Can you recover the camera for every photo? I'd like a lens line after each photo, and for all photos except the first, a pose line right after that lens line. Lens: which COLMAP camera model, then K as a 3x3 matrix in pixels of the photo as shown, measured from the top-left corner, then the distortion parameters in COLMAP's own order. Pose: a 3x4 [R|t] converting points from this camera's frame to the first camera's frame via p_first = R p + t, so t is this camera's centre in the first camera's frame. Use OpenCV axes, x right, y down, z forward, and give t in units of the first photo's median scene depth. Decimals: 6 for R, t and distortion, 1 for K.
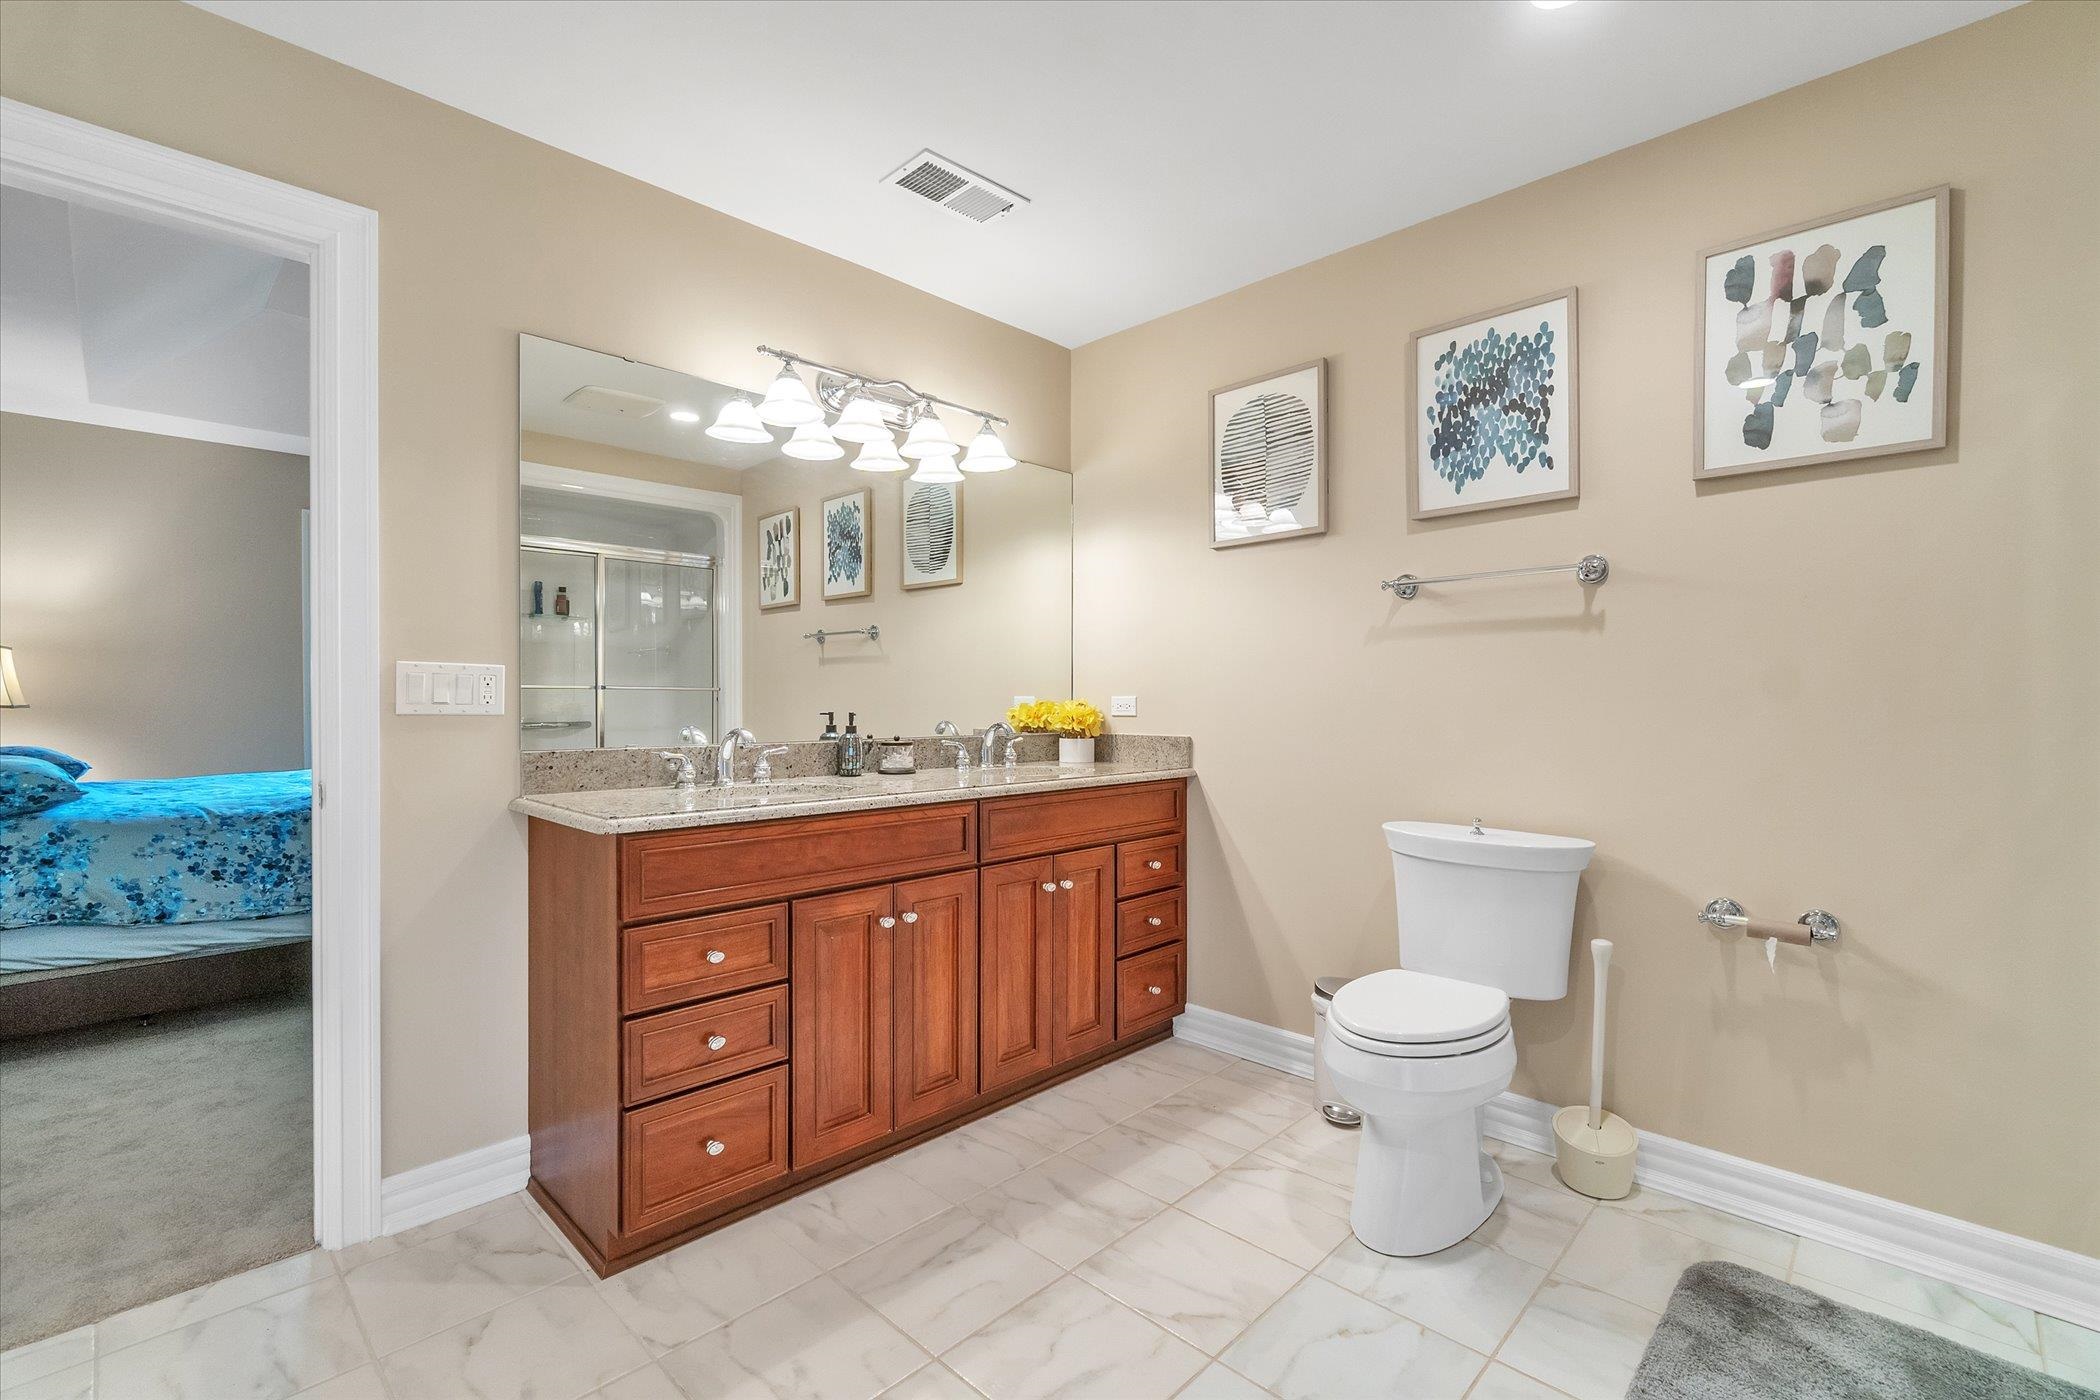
lens RADIAL K [[919.1, 0, 1028.6], [0, 919.1, 706.7], [0, 0, 1]] dist [0.001385, 0.001799]
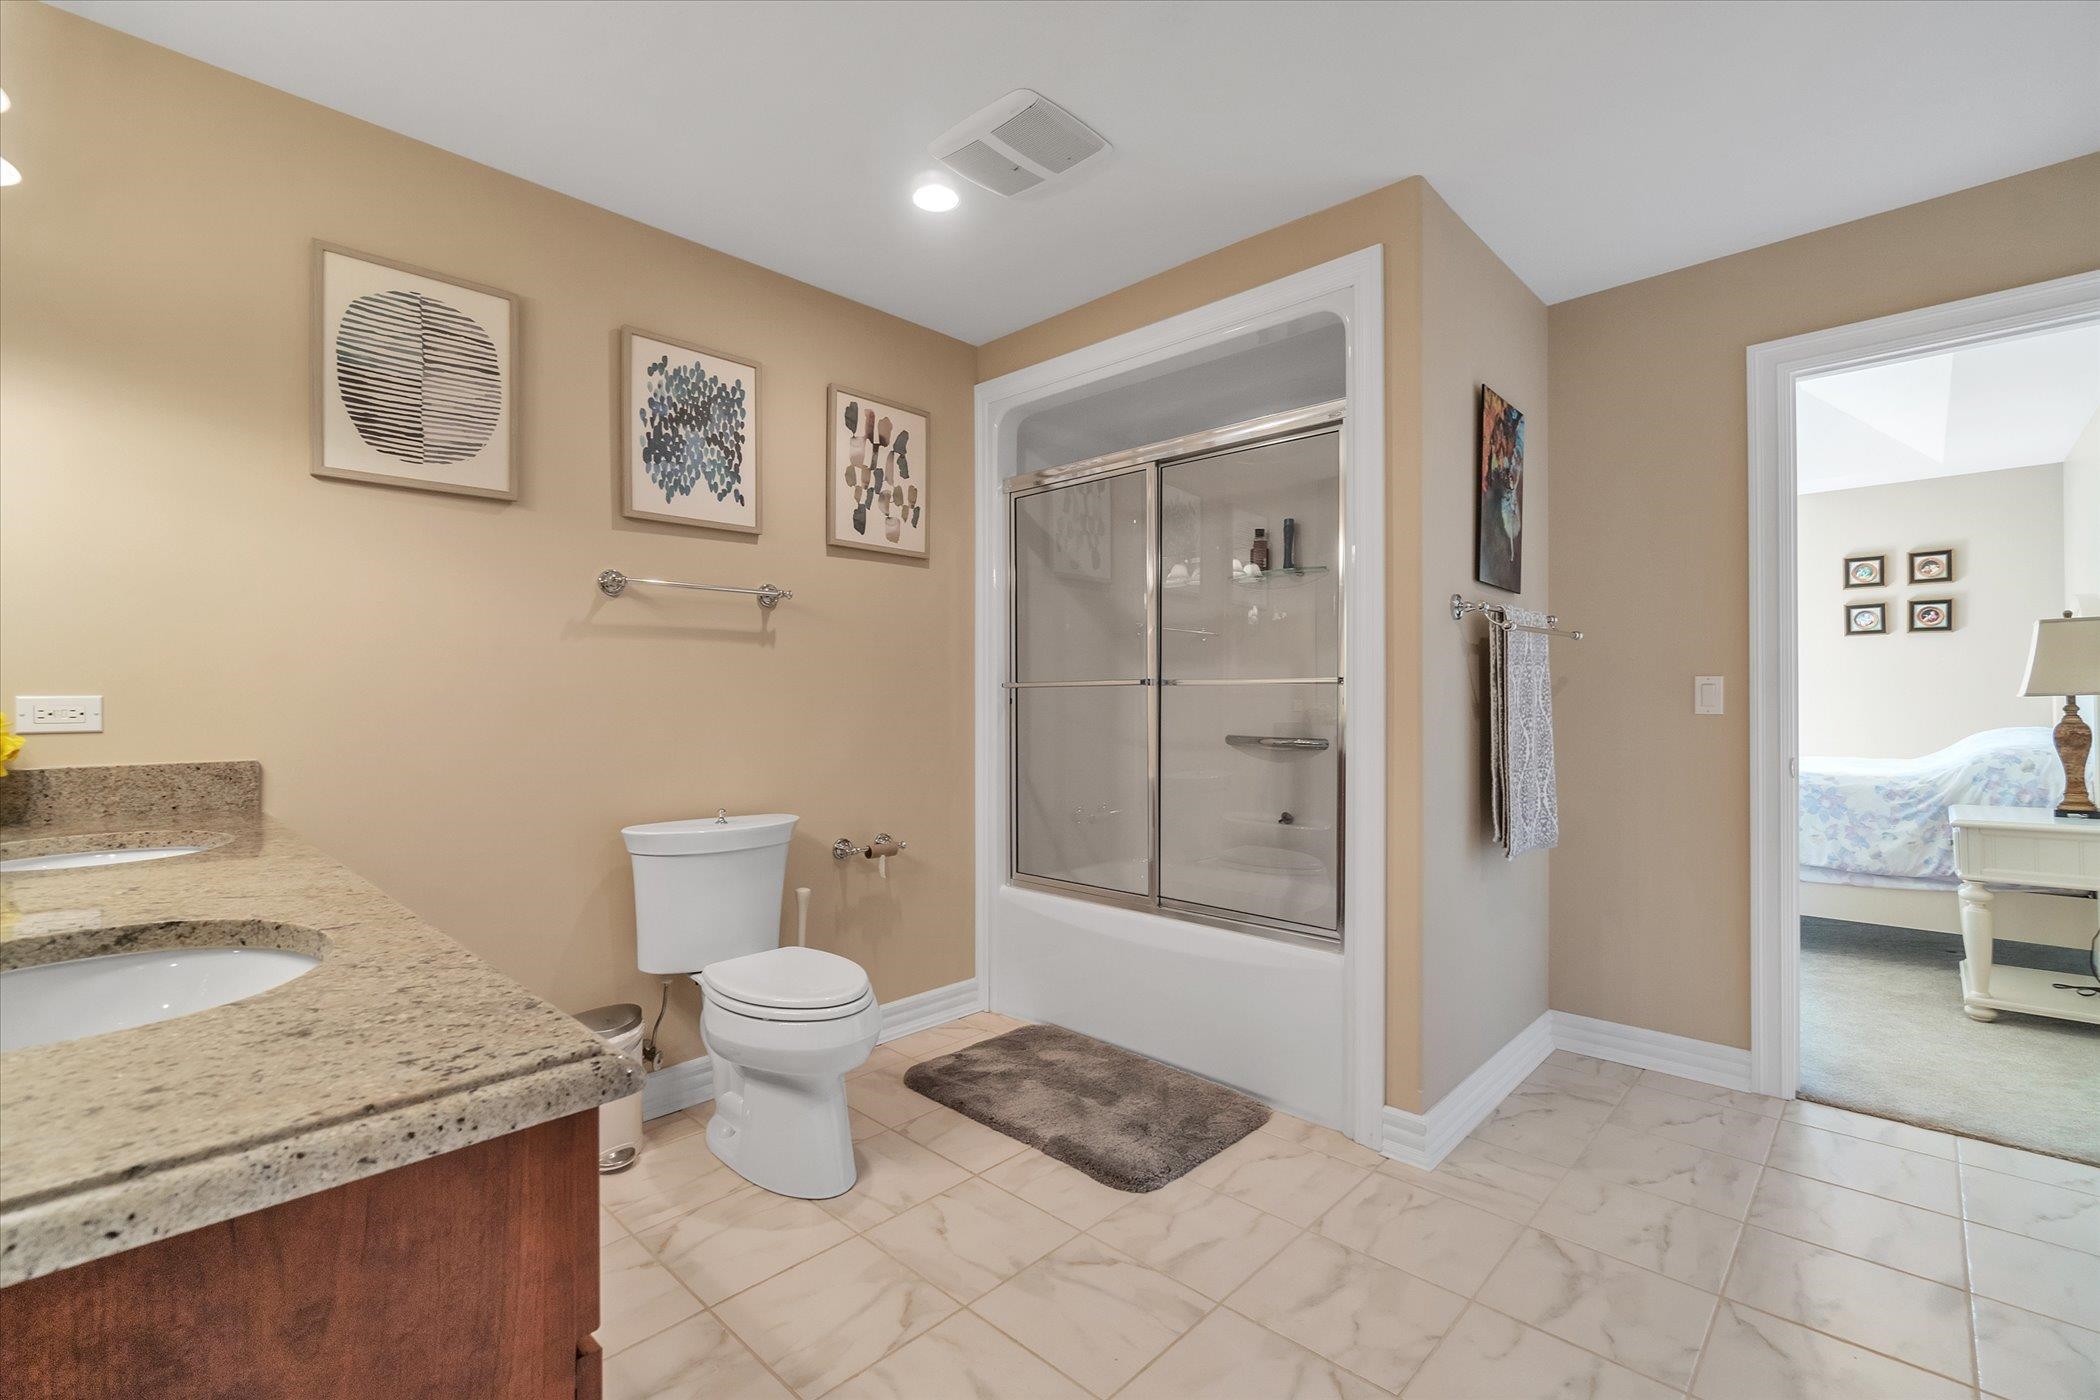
lens RADIAL K [[919.1, 0, 1028.7], [0, 919.1, 696.6], [0, 0, 1]] dist [0.001385, 0.001799]
pose [[-0.002990, 0.005705, 0.999979, -0.606942], [0.011531, 0.999917, -0.005670, -0.001923], [-0.999929, 0.011514, -0.003055, 0.630239]]
